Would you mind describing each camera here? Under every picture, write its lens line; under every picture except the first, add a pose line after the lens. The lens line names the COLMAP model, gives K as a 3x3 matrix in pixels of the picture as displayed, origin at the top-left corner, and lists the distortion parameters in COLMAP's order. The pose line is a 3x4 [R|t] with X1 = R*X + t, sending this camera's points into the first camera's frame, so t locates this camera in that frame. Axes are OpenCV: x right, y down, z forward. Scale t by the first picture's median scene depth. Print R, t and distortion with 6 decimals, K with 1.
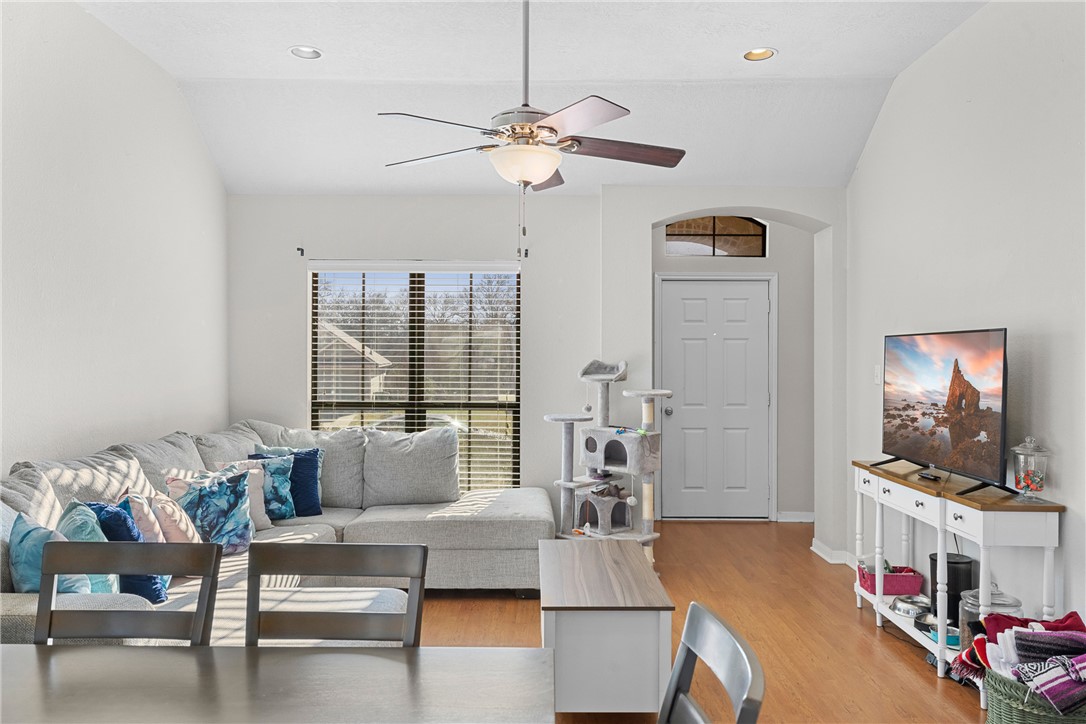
lens RADIAL K [[758.9, 0, 542.8], [0, 758.9, 362.4], [0, 0, 1]] dist [0.007142, 0.000429]
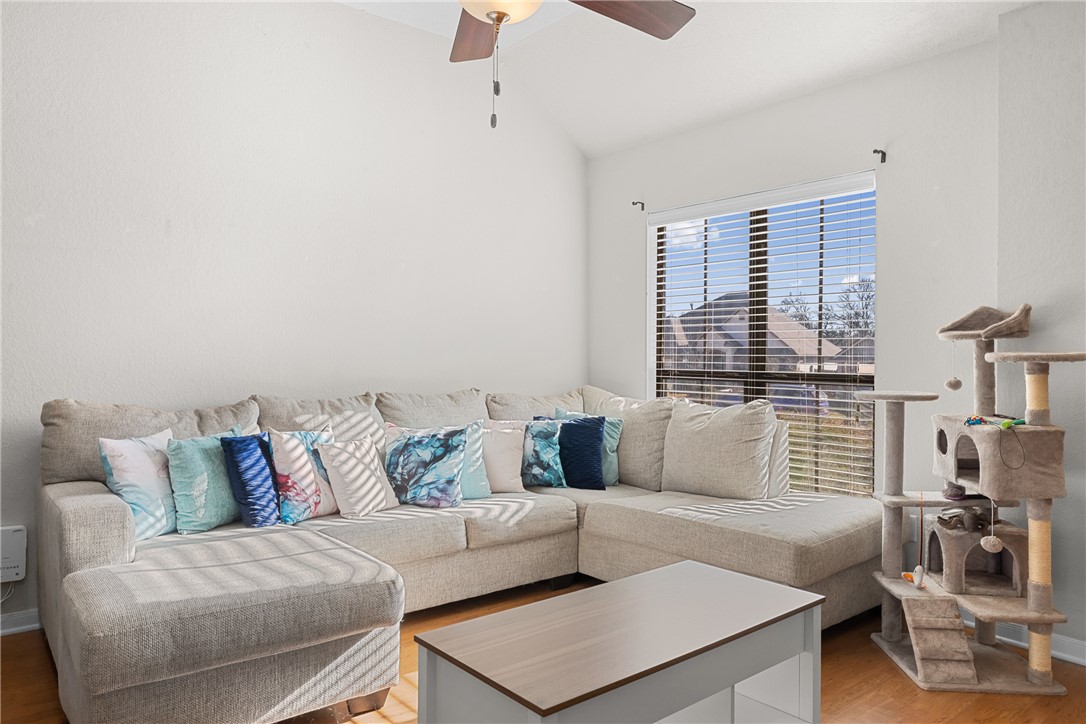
lens RADIAL K [[734.1, 0, 543.2], [0, 734.1, 358.6], [0, 0, 1]] dist [-0.008804, -0.002150]
pose [[0.635445, 0.004027, -0.772136, 0.325426], [-0.004951, 0.999987, 0.001141, 0.043518], [0.772130, 0.003098, 0.635457, 0.385778]]
